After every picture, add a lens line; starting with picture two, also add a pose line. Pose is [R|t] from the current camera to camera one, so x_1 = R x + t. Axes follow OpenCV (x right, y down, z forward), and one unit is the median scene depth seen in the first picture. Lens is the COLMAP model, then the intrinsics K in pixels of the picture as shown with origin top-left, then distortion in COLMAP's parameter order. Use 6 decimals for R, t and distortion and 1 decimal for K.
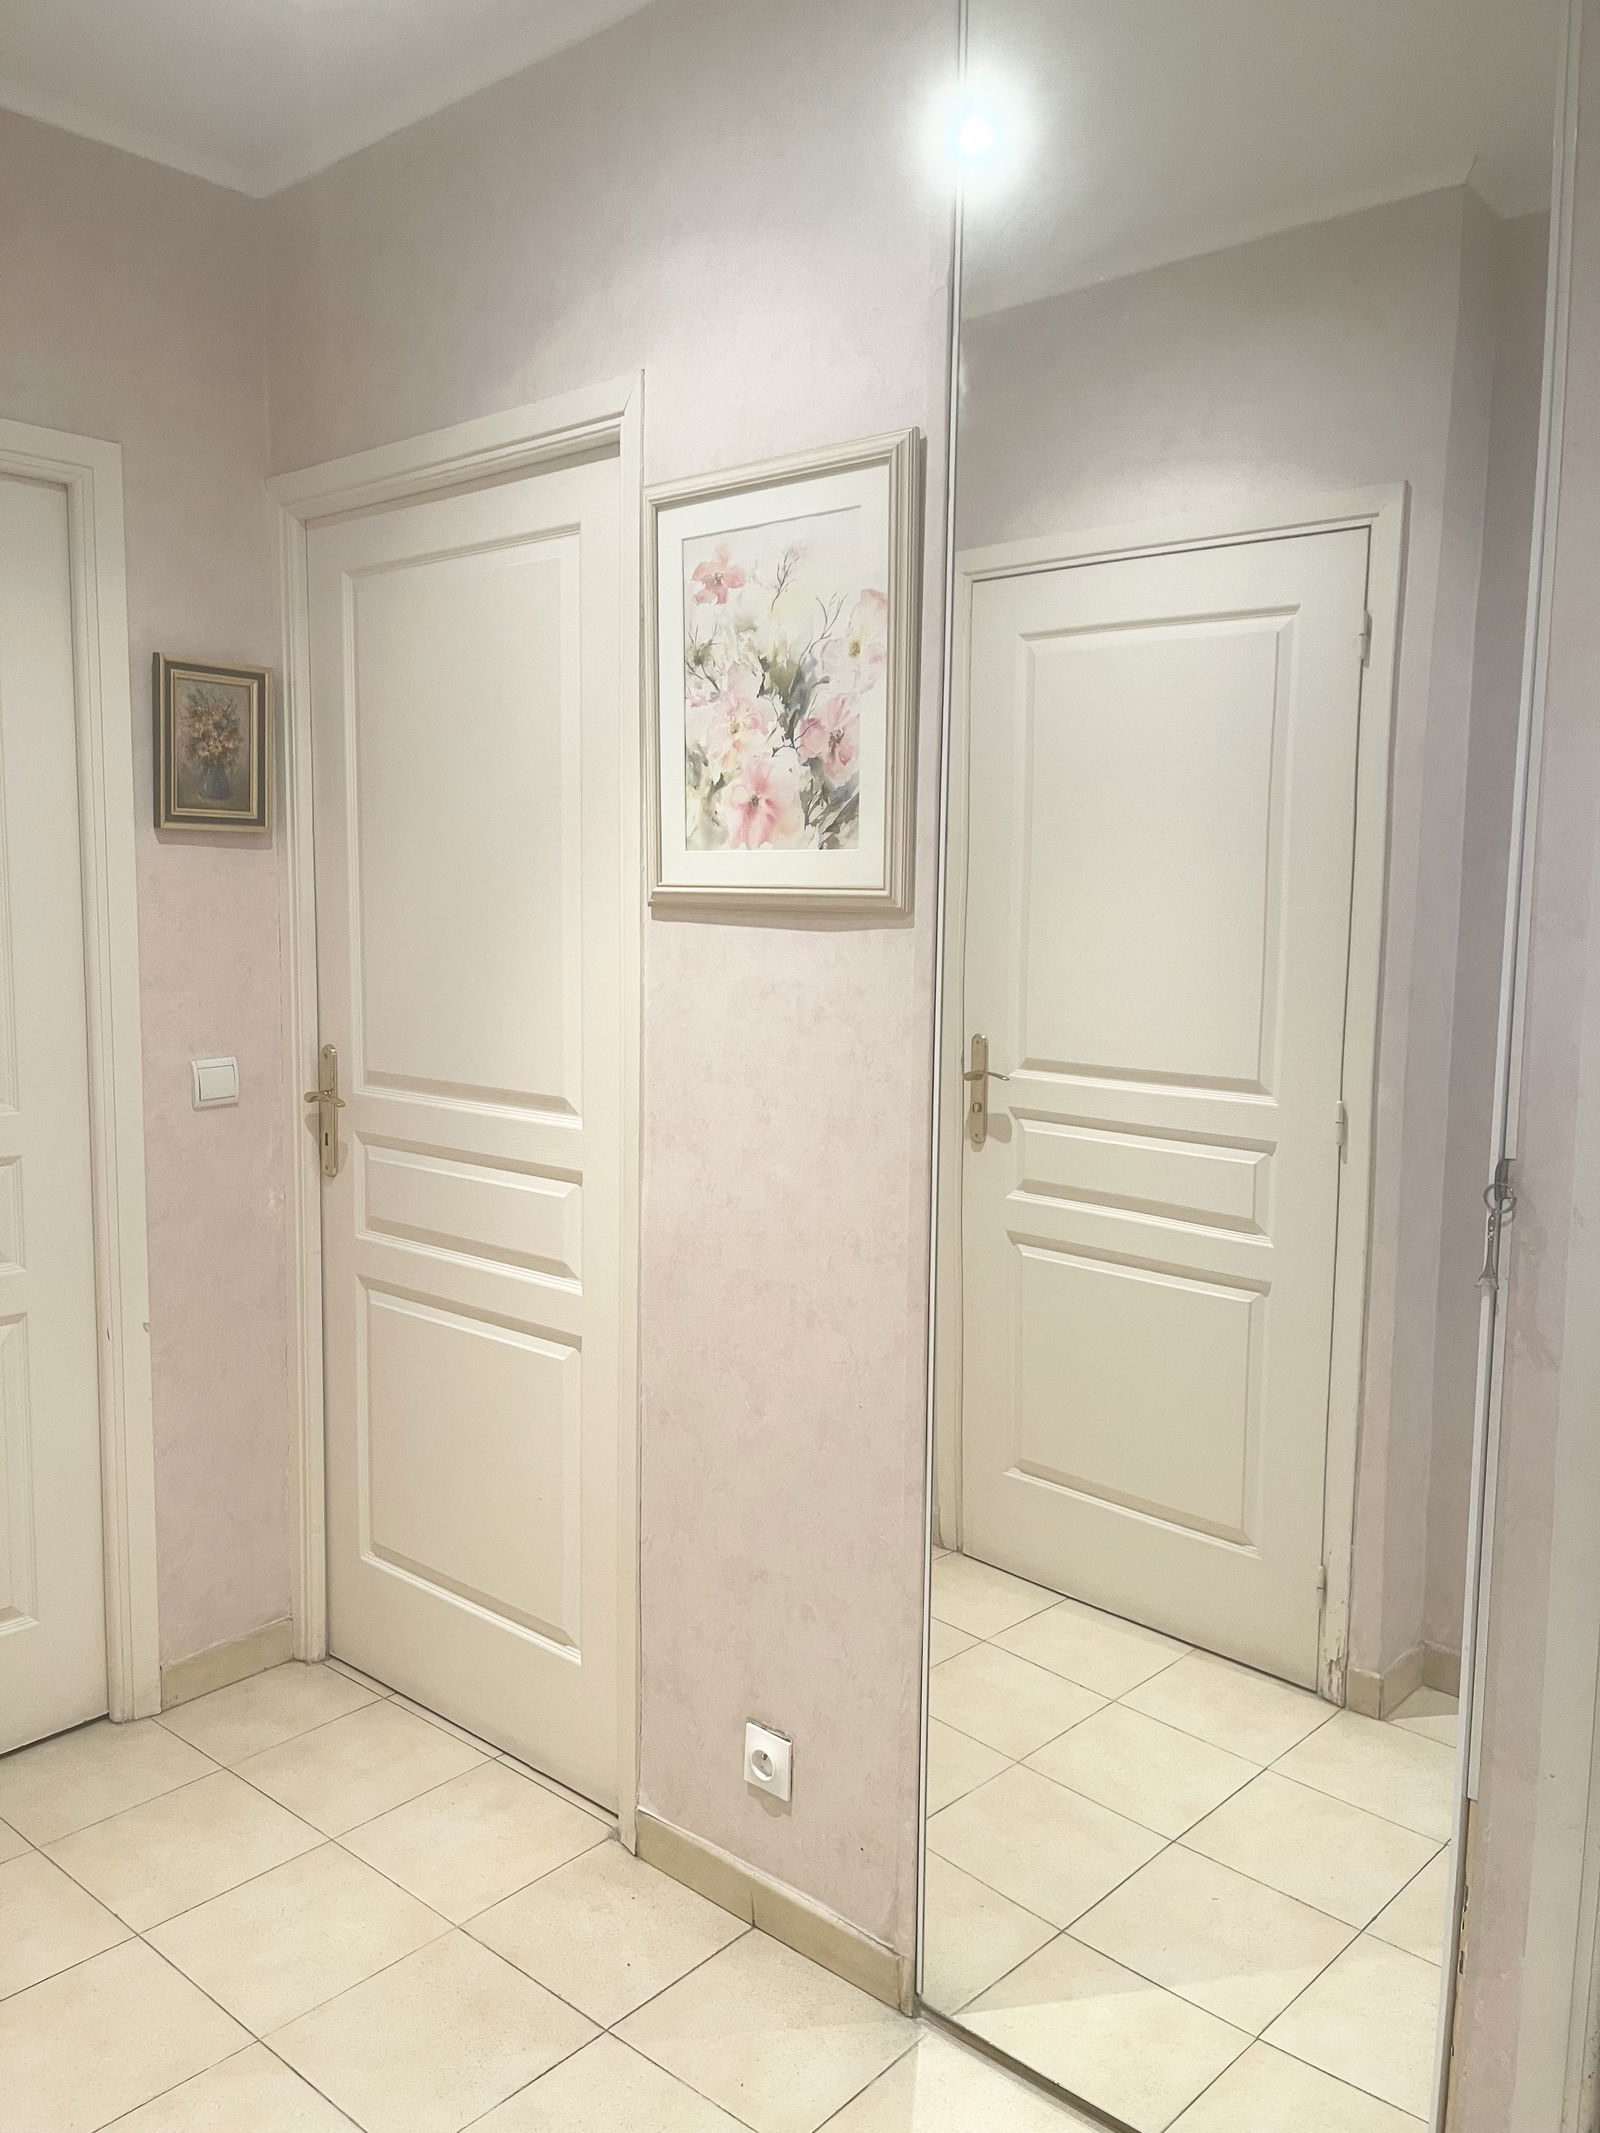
lens RADIAL K [[1614.8, 0, 812.2], [0, 1614.8, 1081.2], [0, 0, 1]] dist [0.066322, -0.084204]
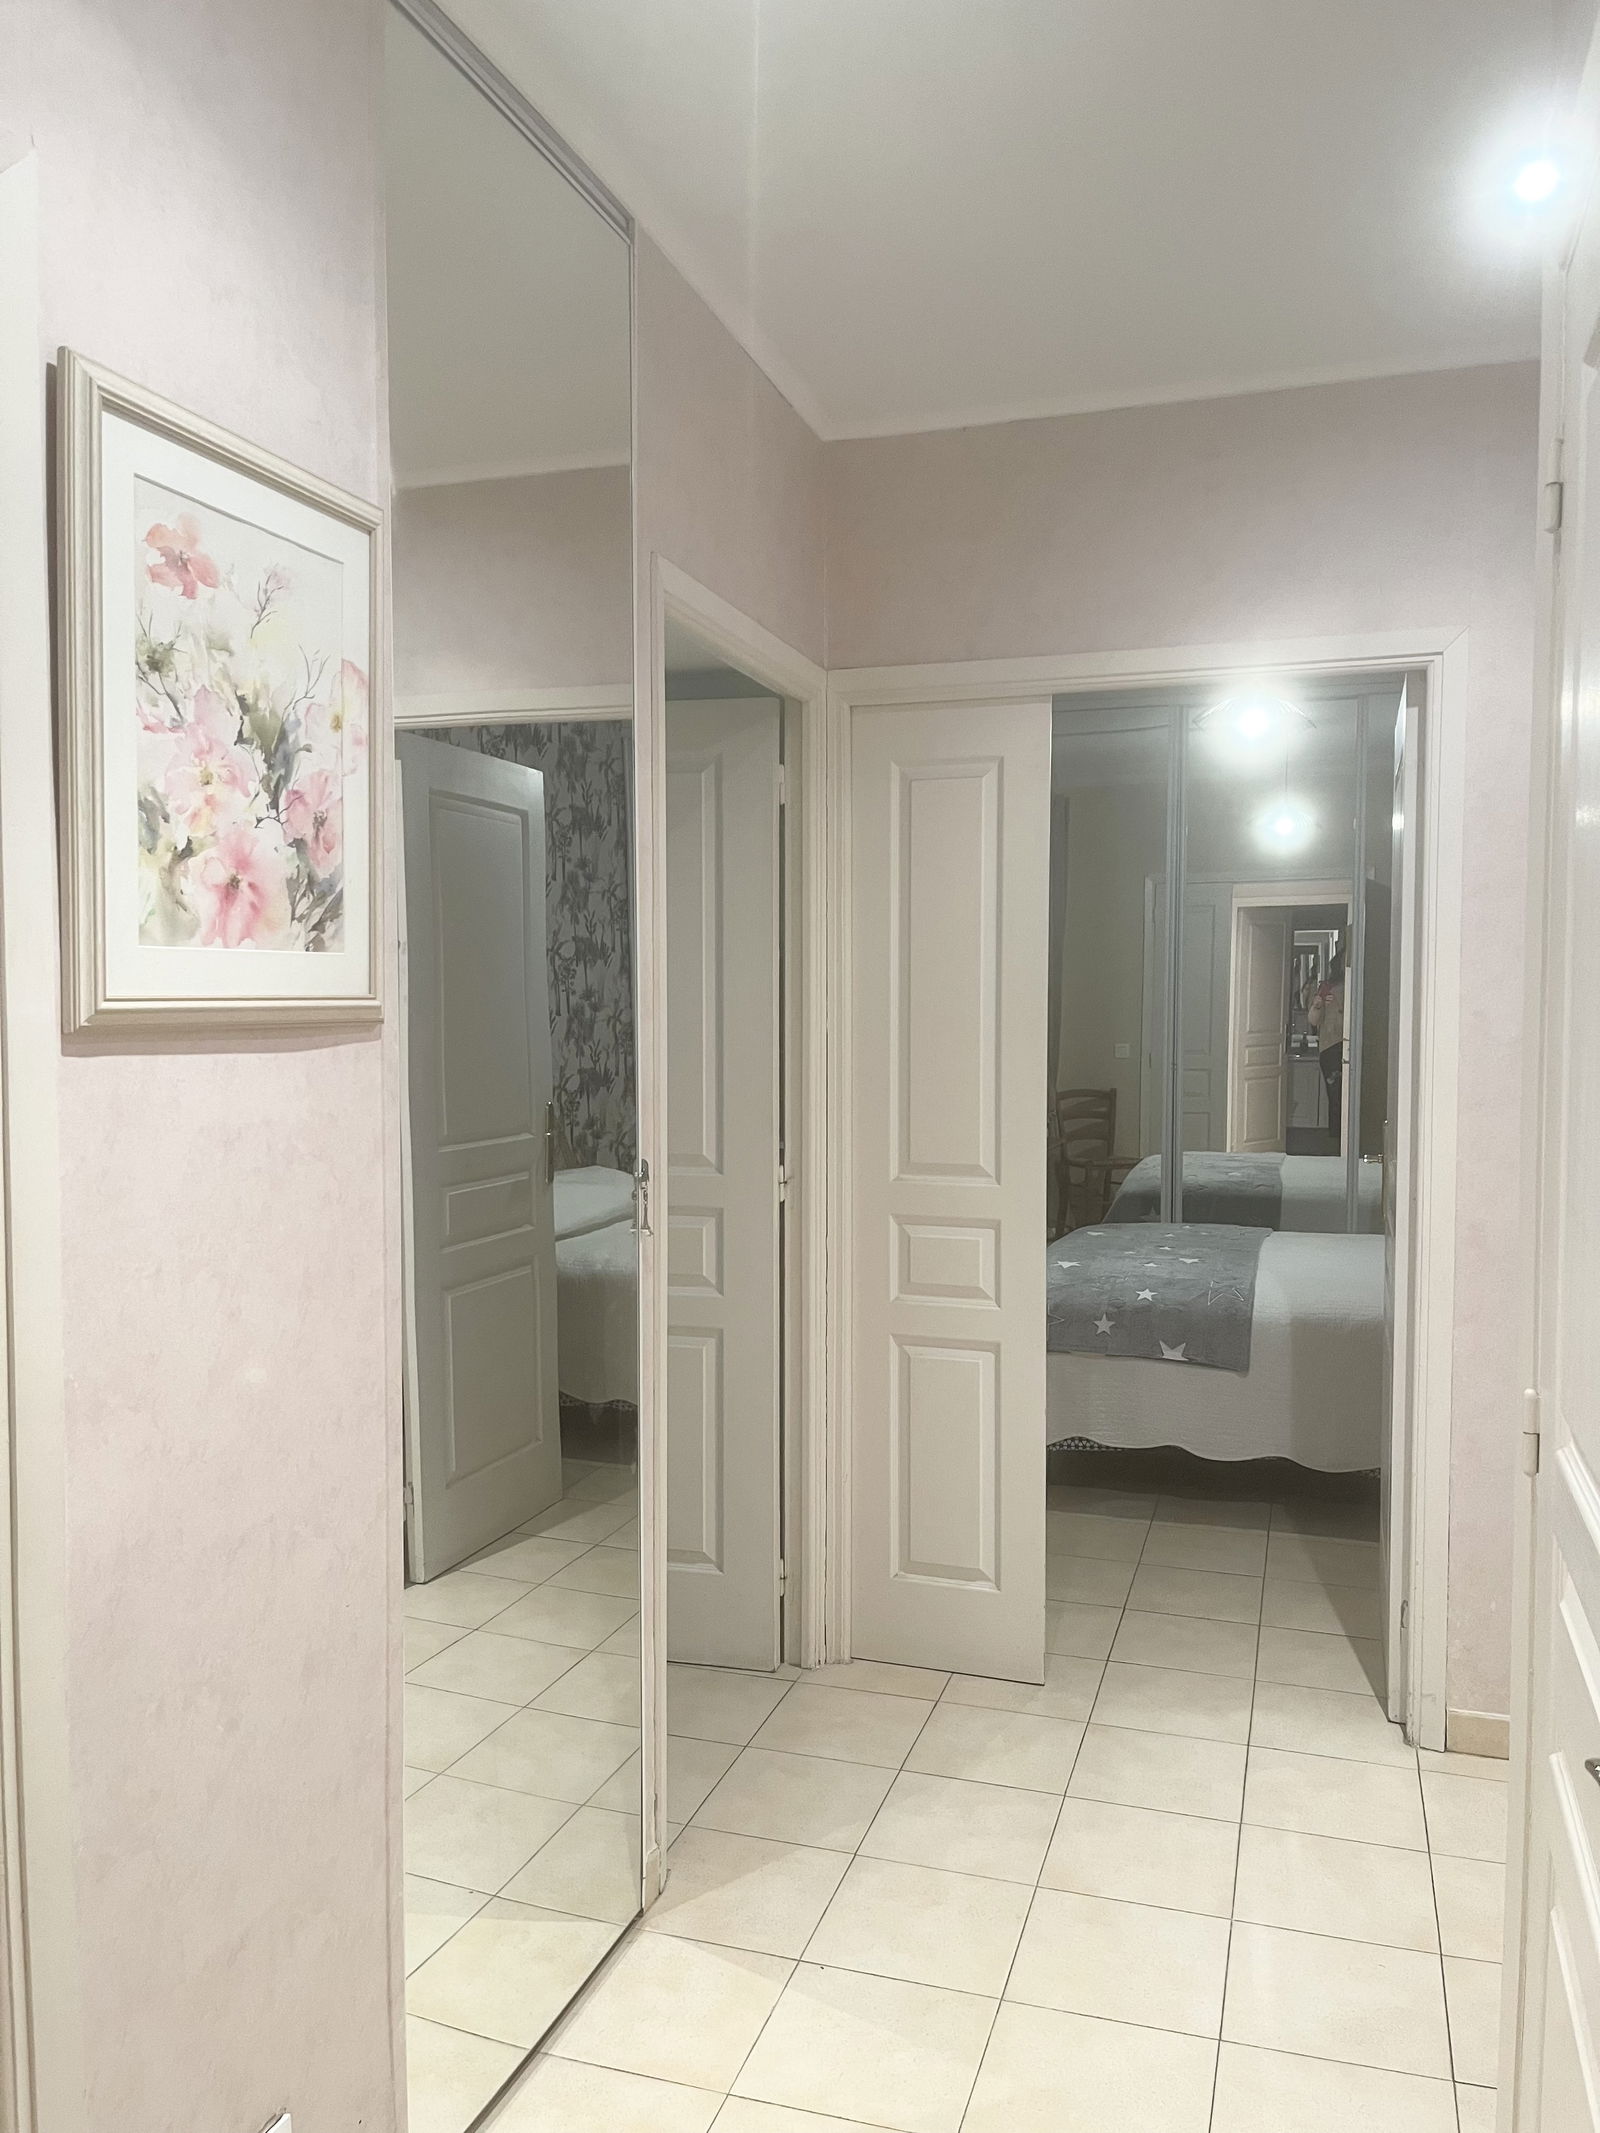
lens RADIAL K [[1614.8, 0, 786.1], [0, 1614.8, 1064.6], [0, 0, 1]] dist [0.066322, -0.084204]
pose [[-0.385099, -0.060087, 0.920917, -0.821610], [0.099130, 0.989412, 0.106009, -0.145733], [-0.917536, 0.132115, -0.375065, 1.064177]]
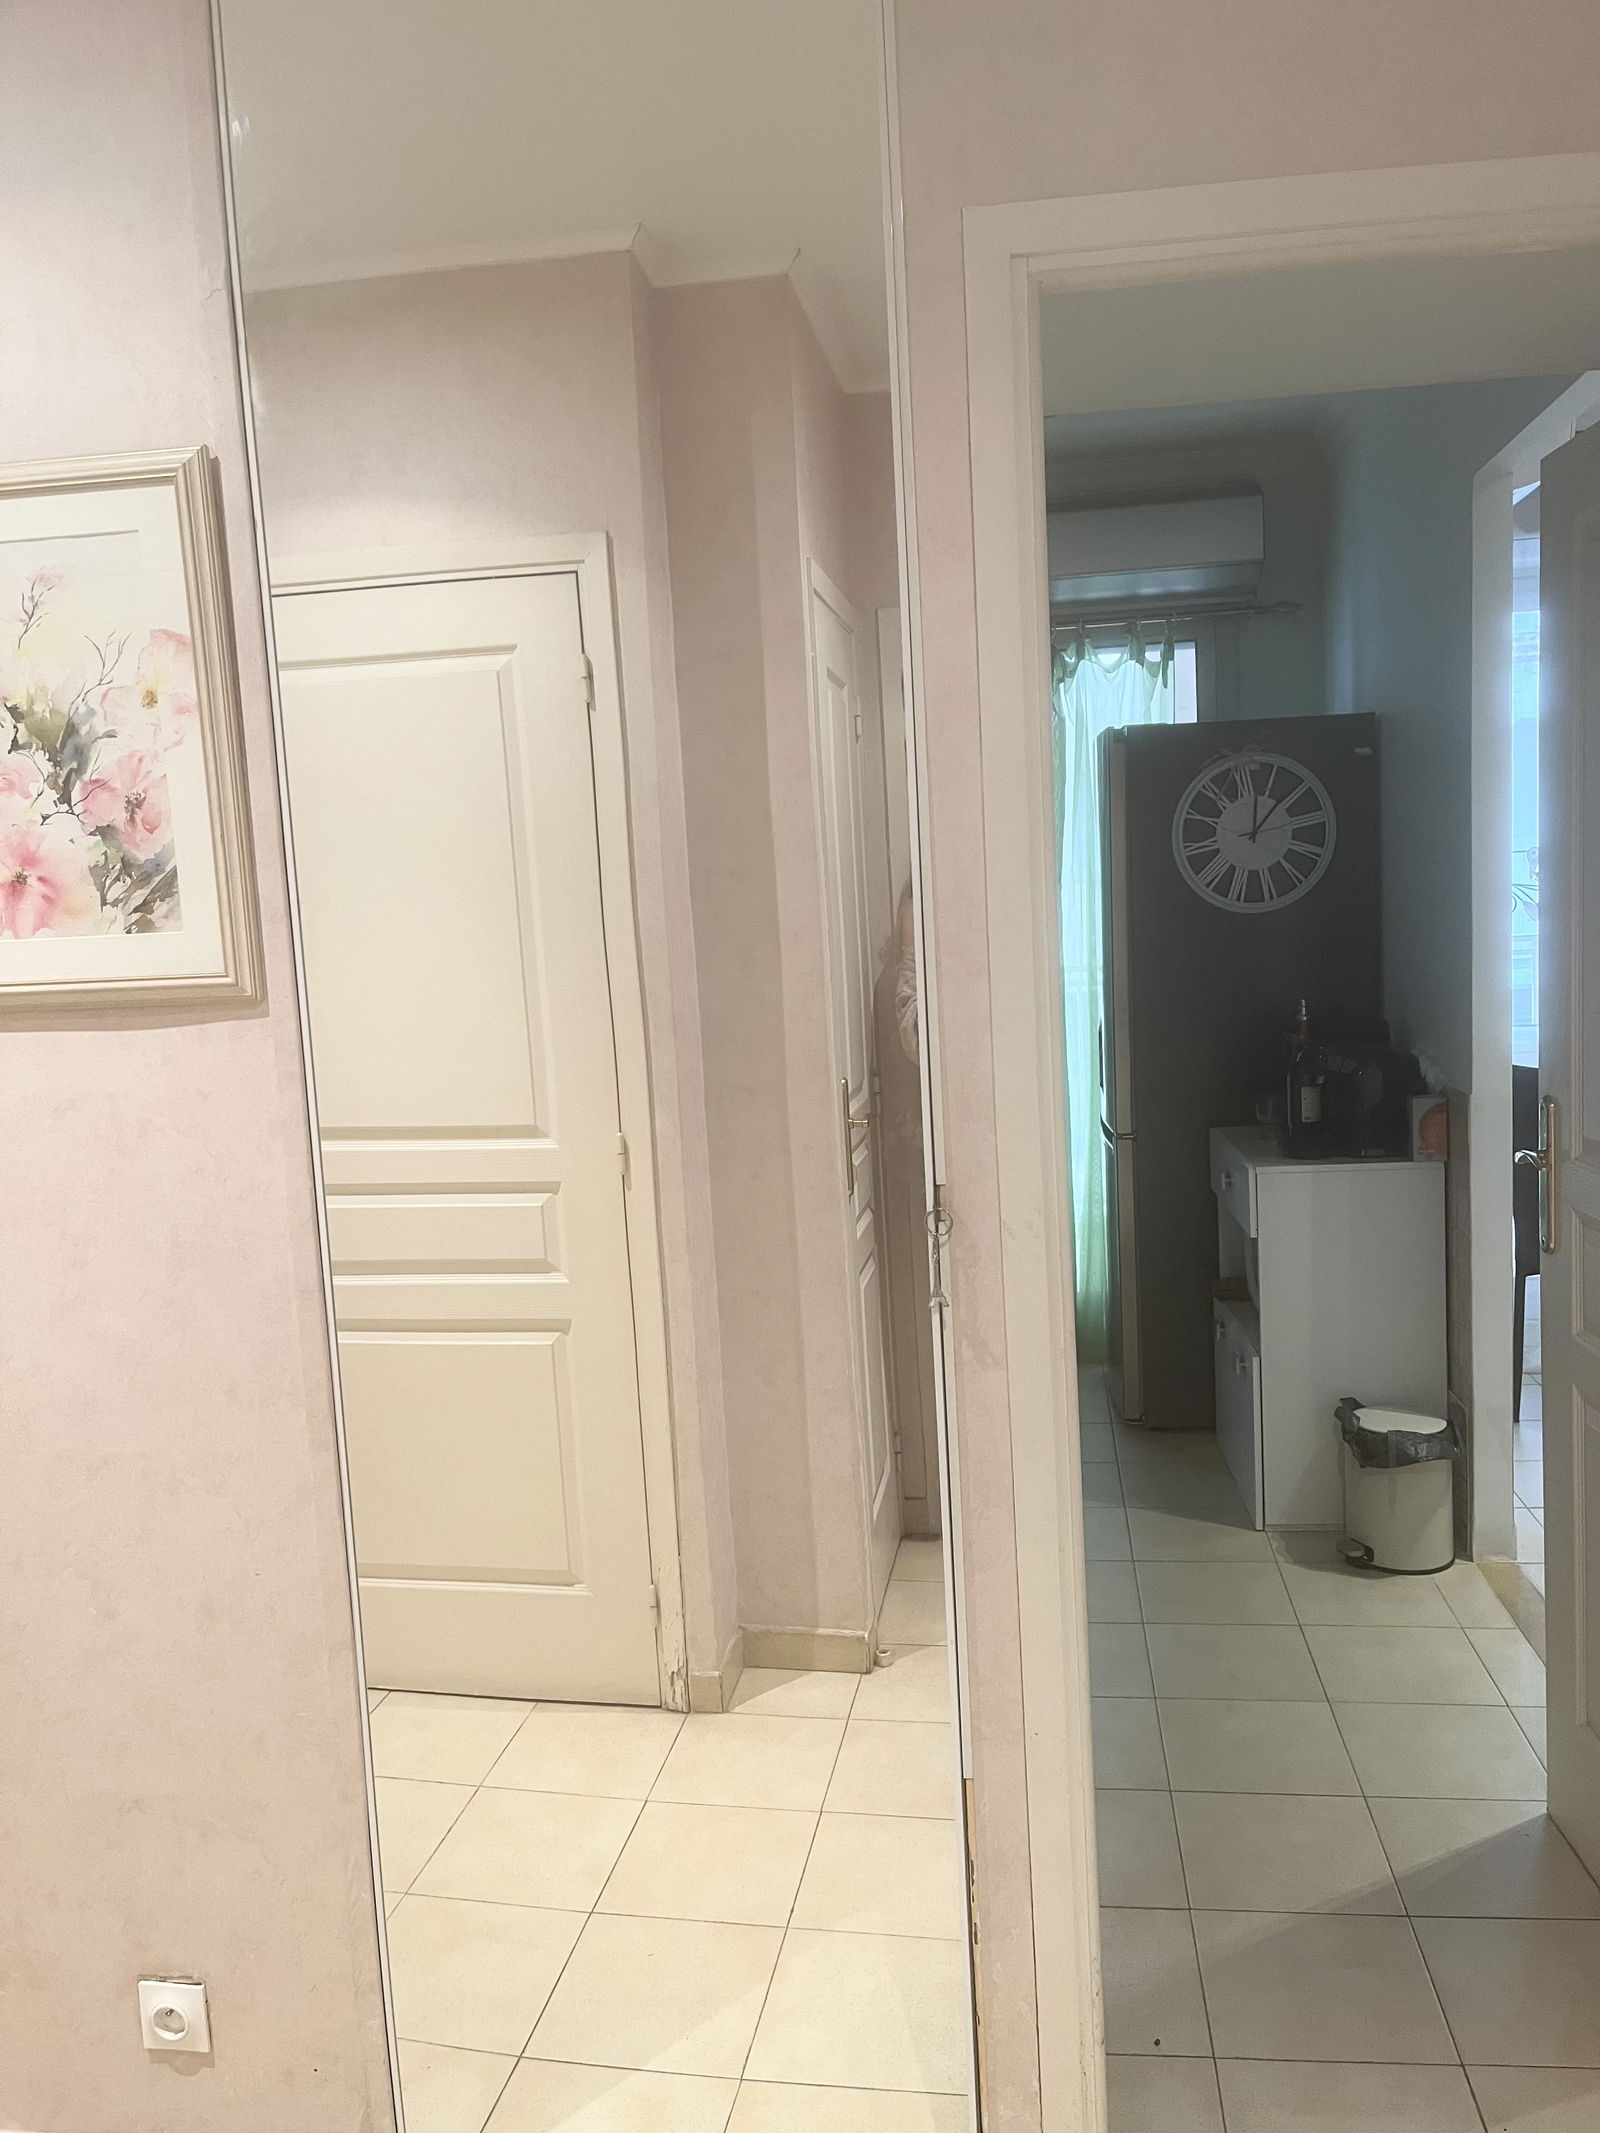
lens RADIAL K [[1614.8, 0, 792.3], [0, 1614.8, 1075.7], [0, 0, 1]] dist [0.066322, -0.084204]
pose [[0.839576, -0.121421, 0.529500, -0.157374], [0.126482, 0.991606, 0.026837, -0.048335], [-0.528313, 0.044441, 0.847886, 0.103308]]
